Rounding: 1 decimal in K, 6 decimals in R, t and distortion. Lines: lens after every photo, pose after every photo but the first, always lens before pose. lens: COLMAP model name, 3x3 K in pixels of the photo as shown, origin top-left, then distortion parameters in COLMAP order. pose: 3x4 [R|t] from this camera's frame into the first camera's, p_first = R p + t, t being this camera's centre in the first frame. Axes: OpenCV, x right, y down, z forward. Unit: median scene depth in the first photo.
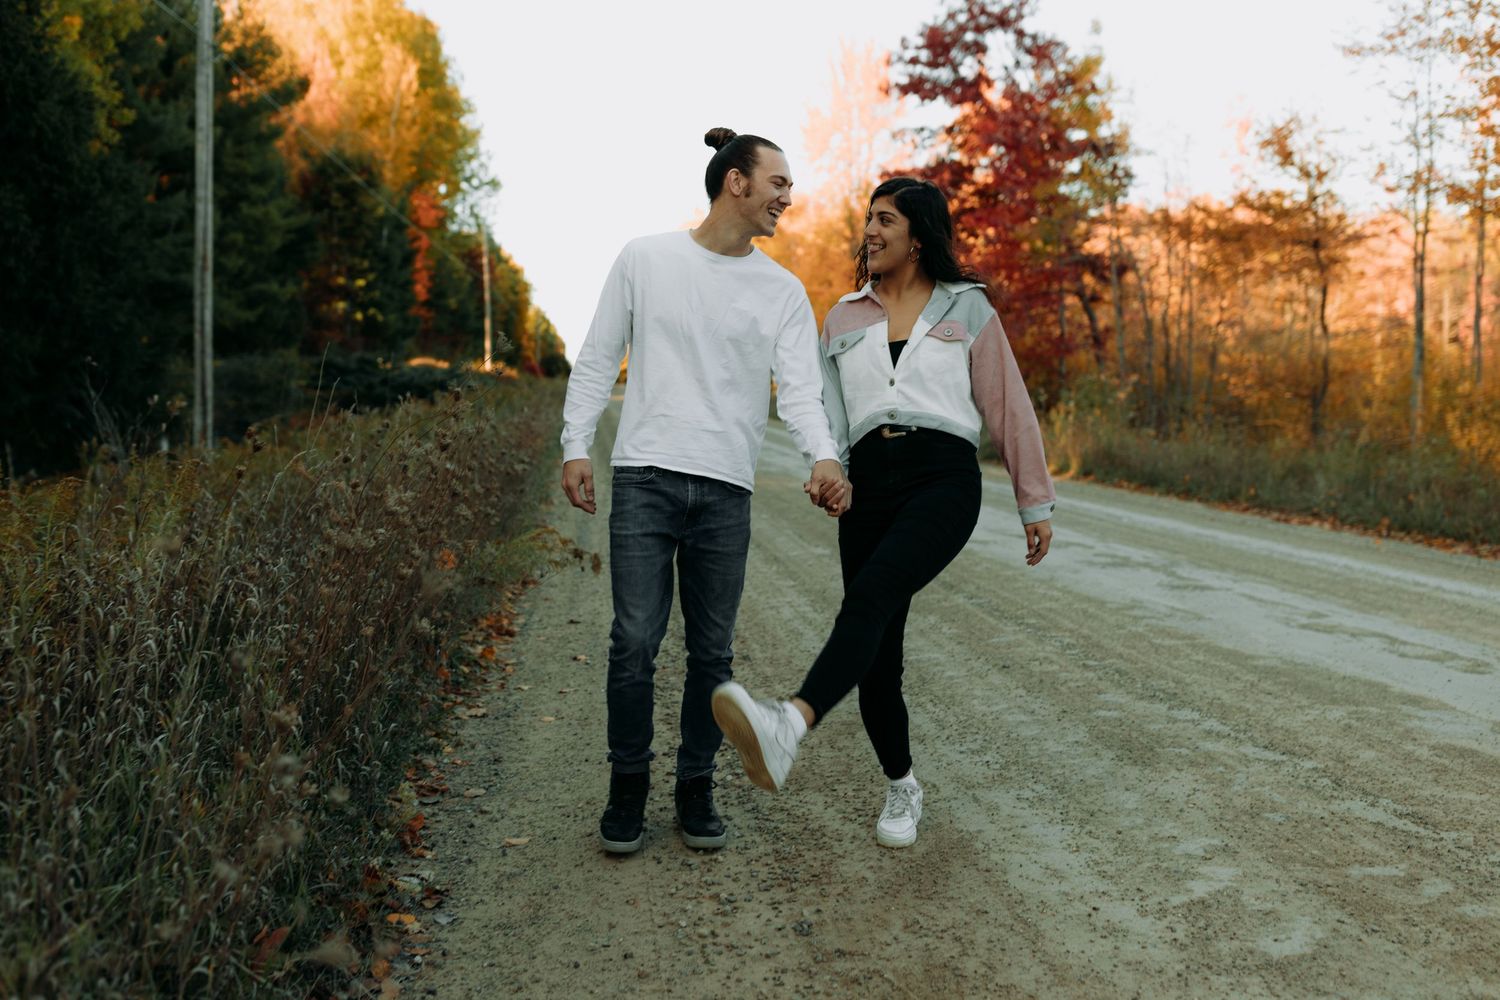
lens RADIAL K [[1521.8, 0, 750.0], [0, 1521.8, 500.0], [0, 0, 1]] dist [-0.004528, -0.020392]
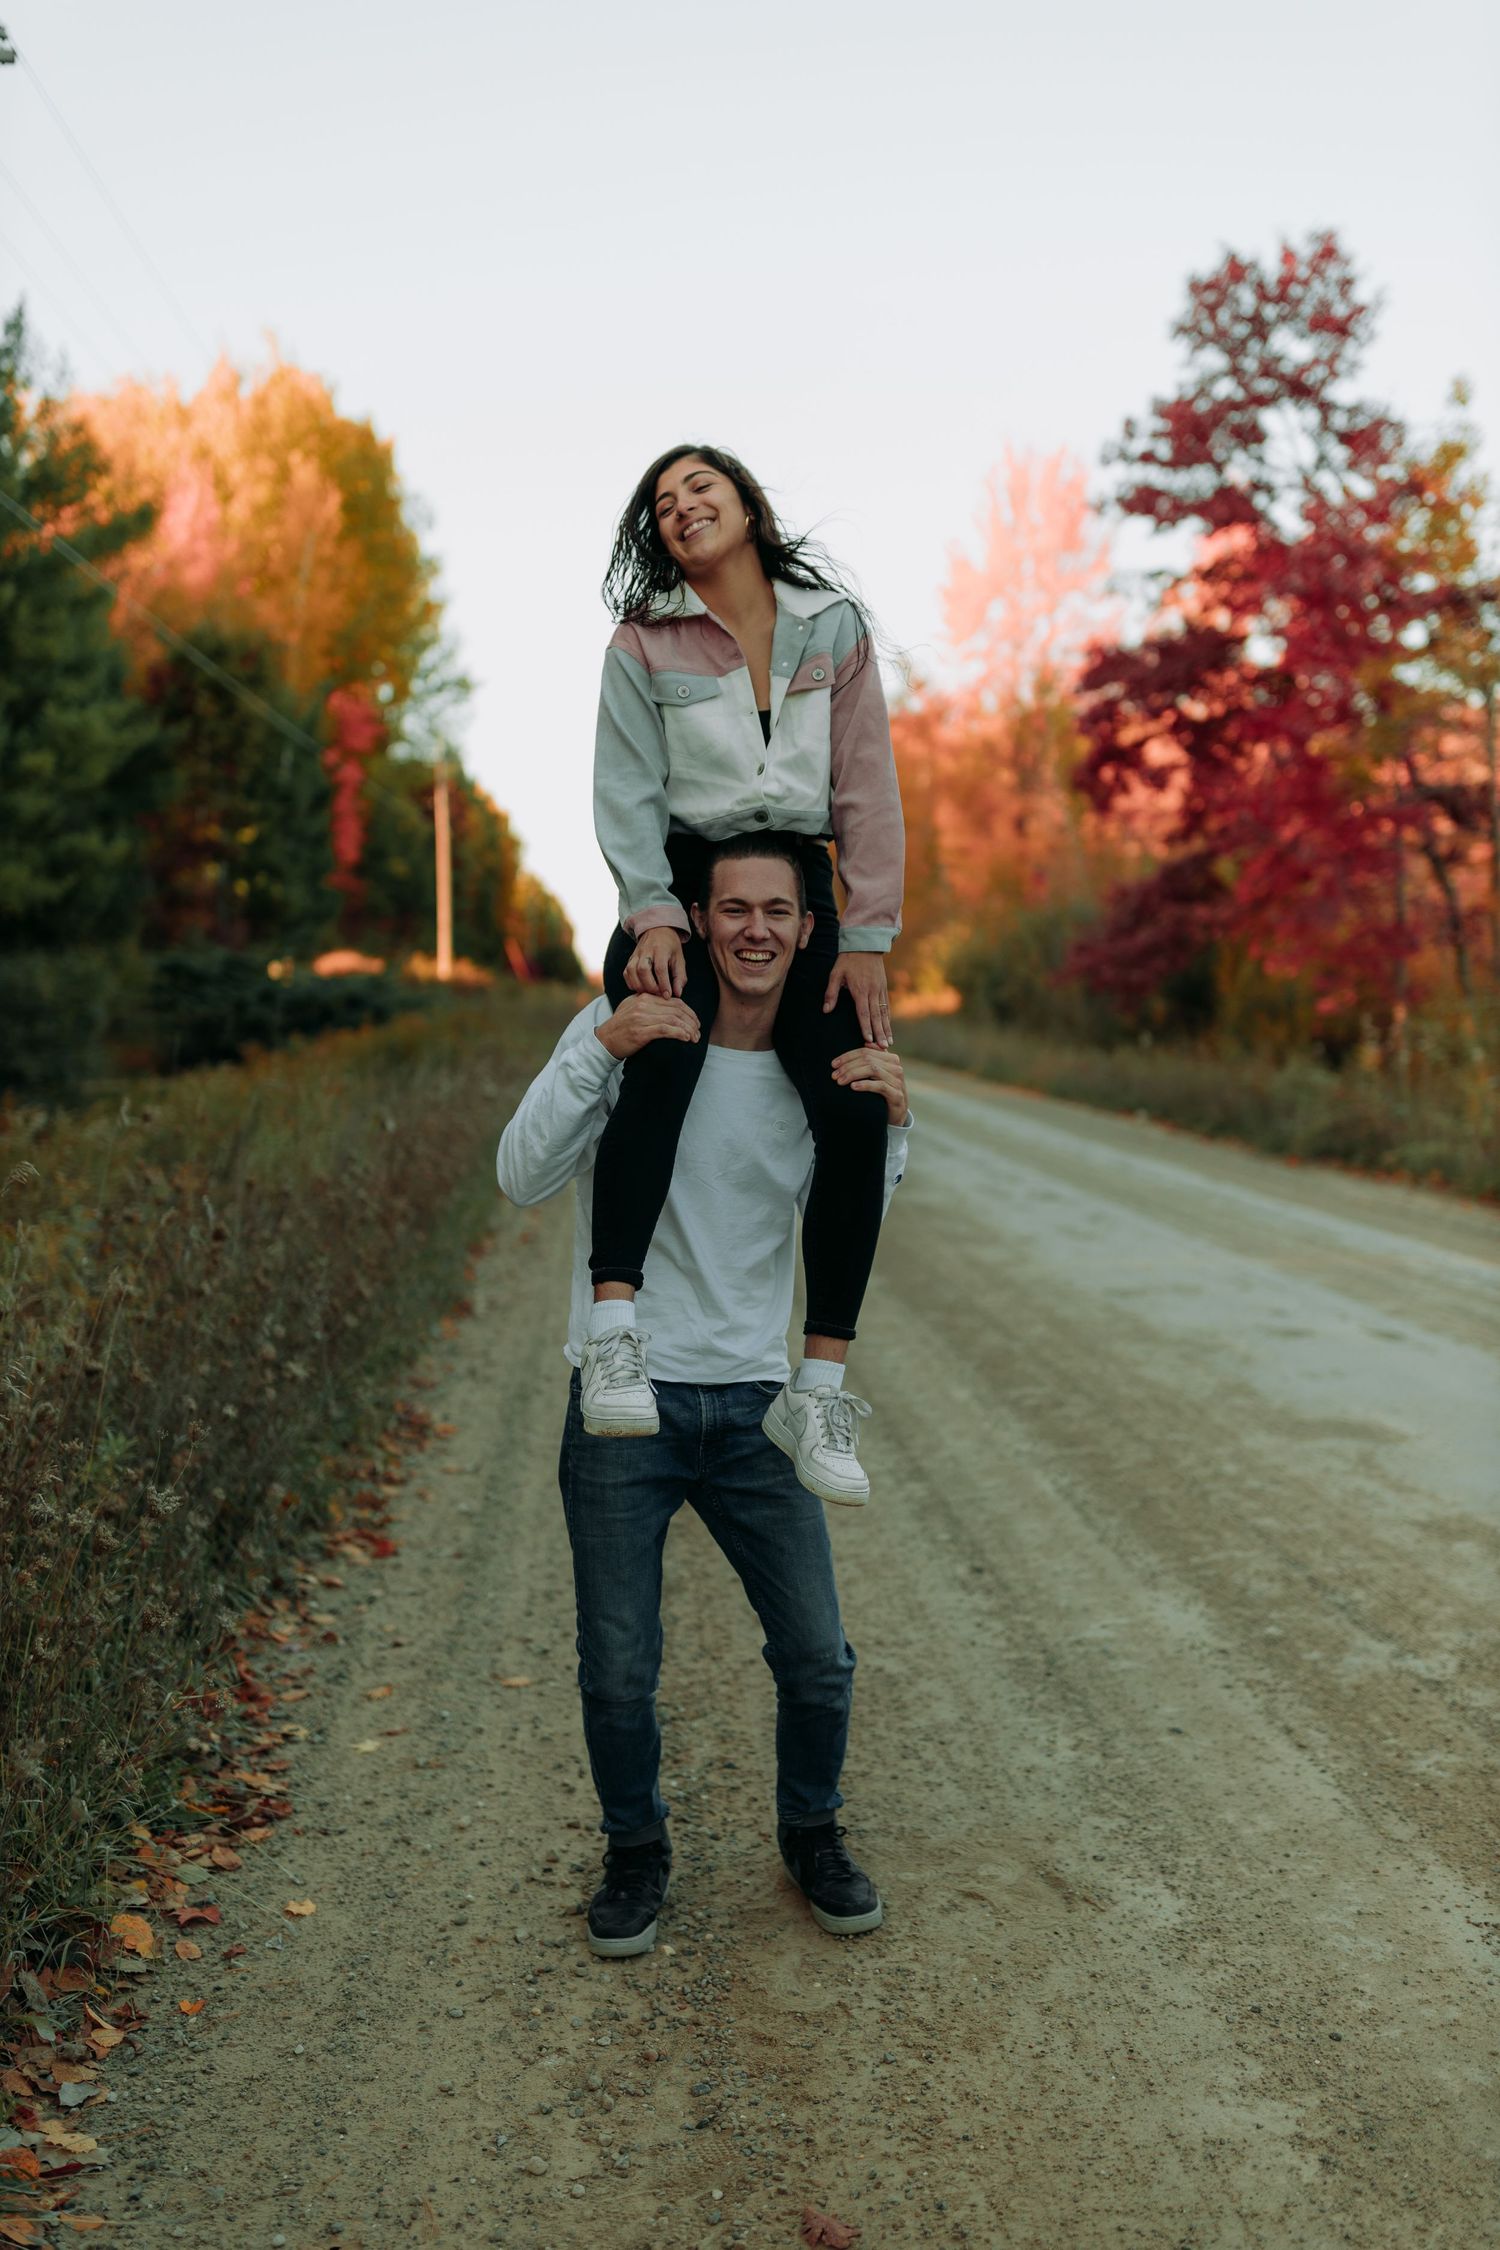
lens RADIAL K [[2282.7, 0, 750.0], [0, 2282.7, 1125.0], [0, 0, 1]] dist [-0.004528, -0.020392]
pose [[0.998907, 0.002186, -0.046700, -0.003738], [-0.002906, 0.999878, -0.015364, -0.013981], [0.046661, 0.015483, 0.998791, 0.102132]]
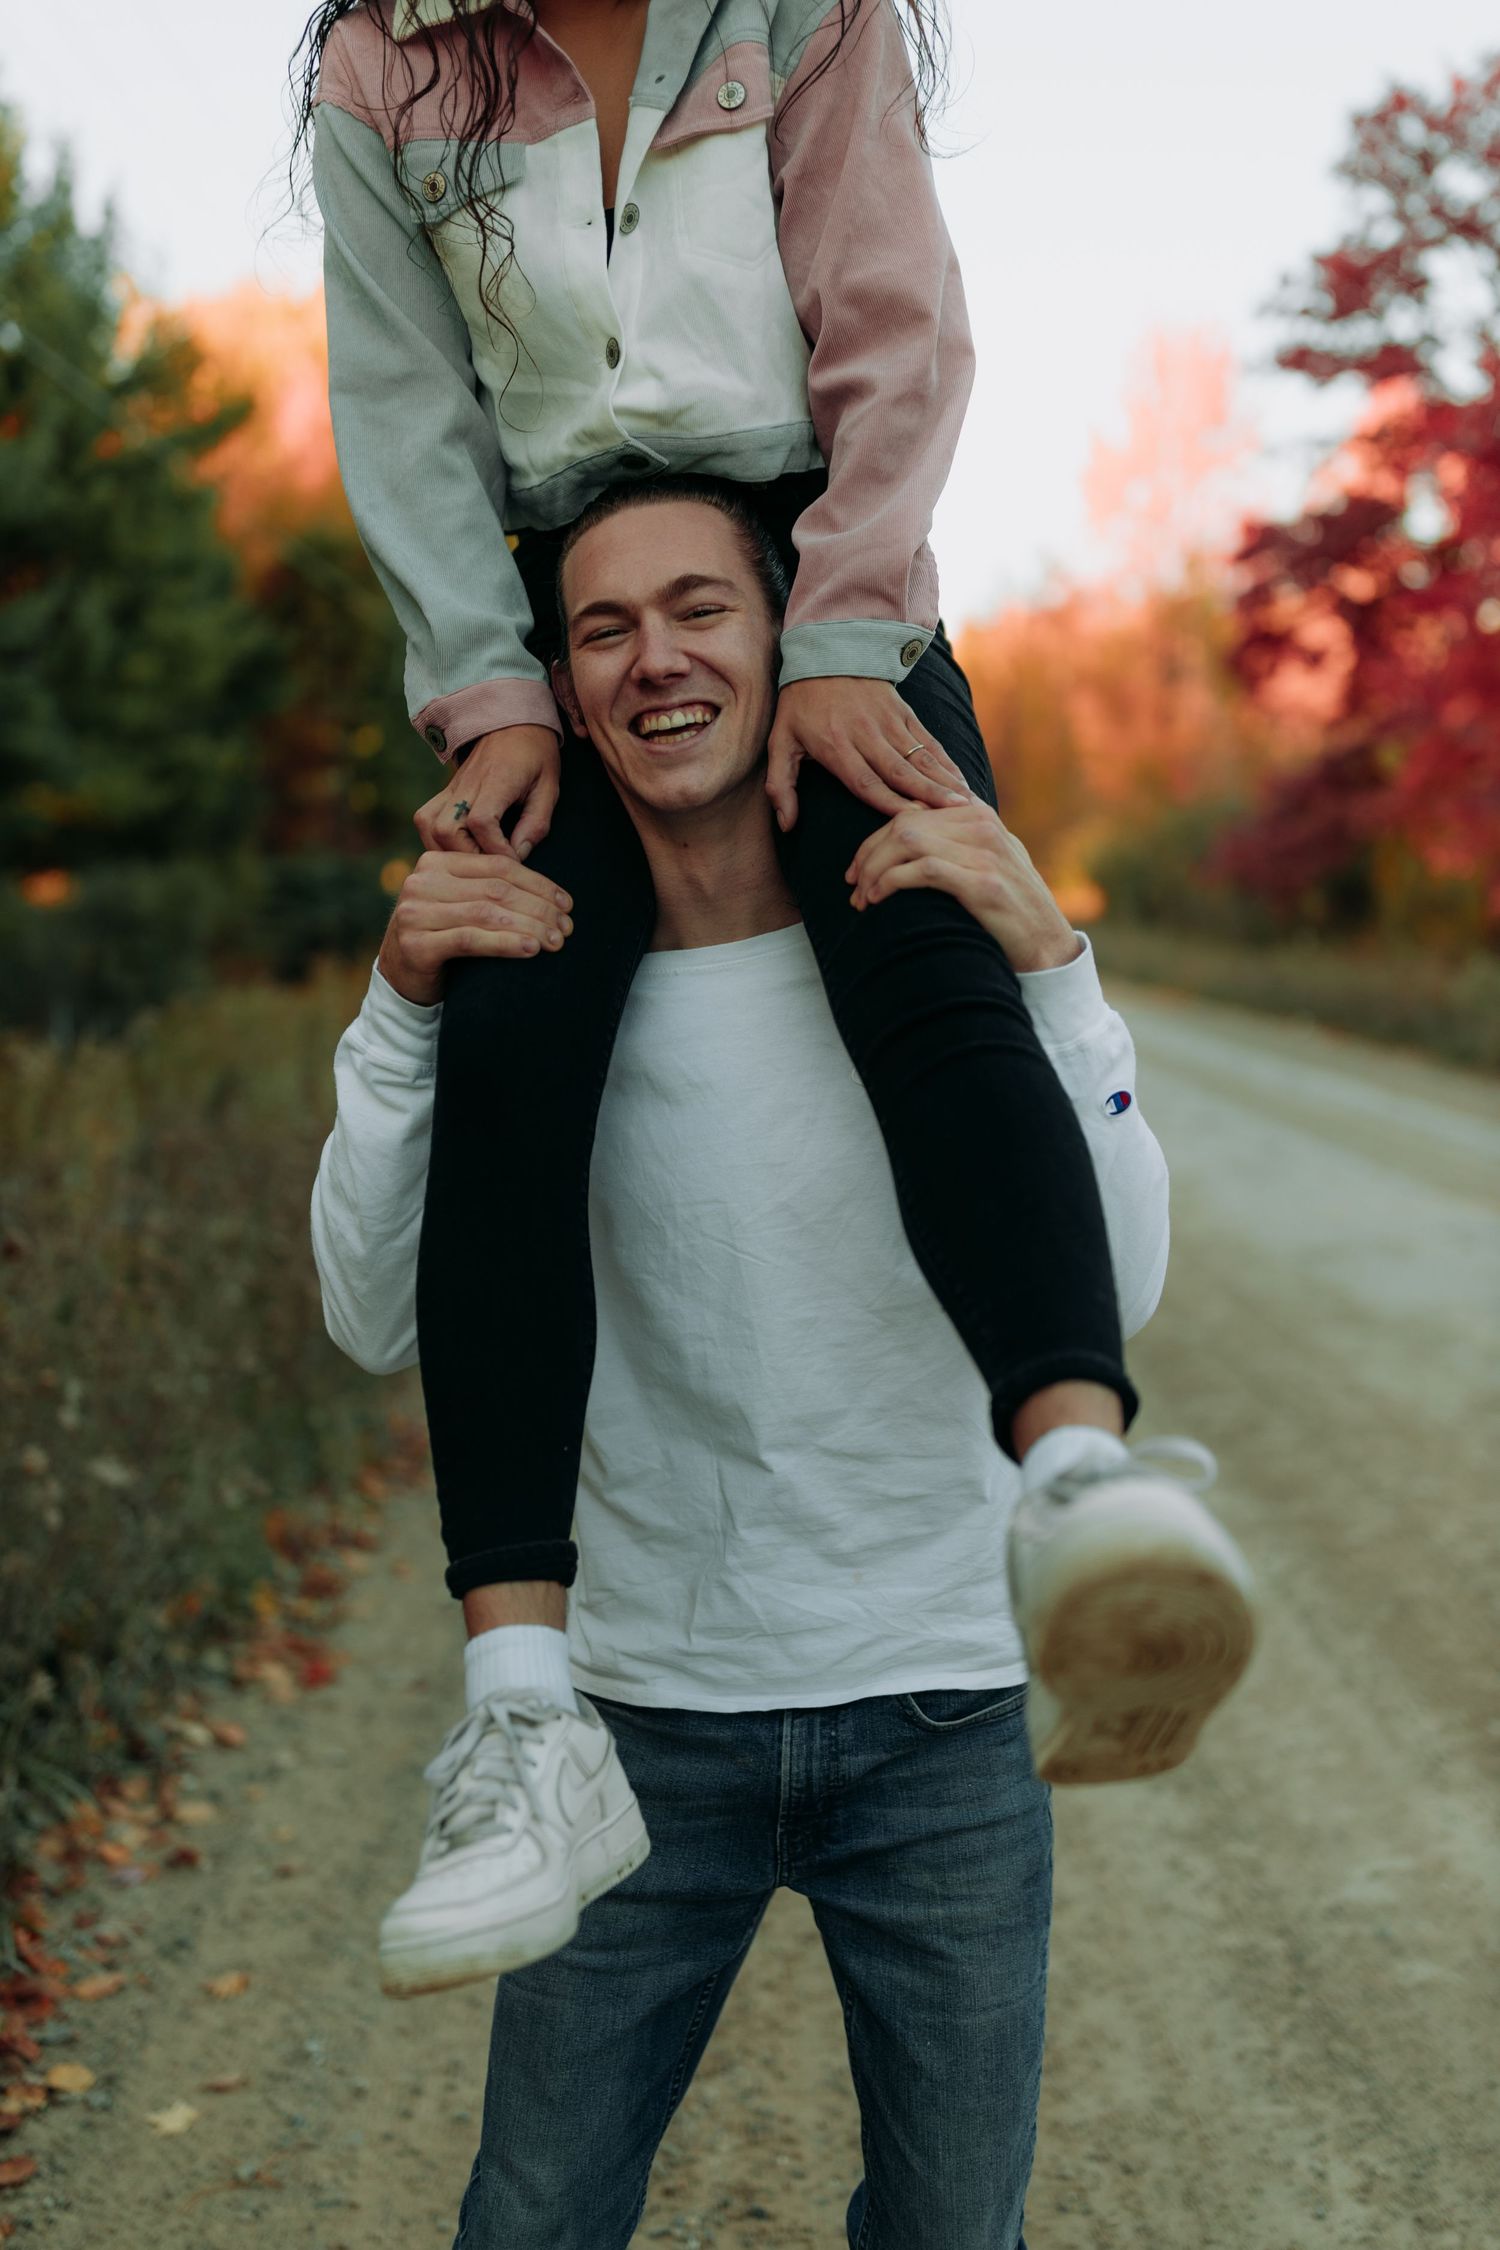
lens RADIAL K [[2282.7, 0, 750.0], [0, 2282.7, 1125.0], [0, 0, 1]] dist [-0.004528, -0.020392]
pose [[0.994325, -0.002832, -0.106348, -0.003242], [0.005558, 0.999663, 0.025343, -0.016245], [0.106240, -0.025790, 0.994006, 0.142418]]
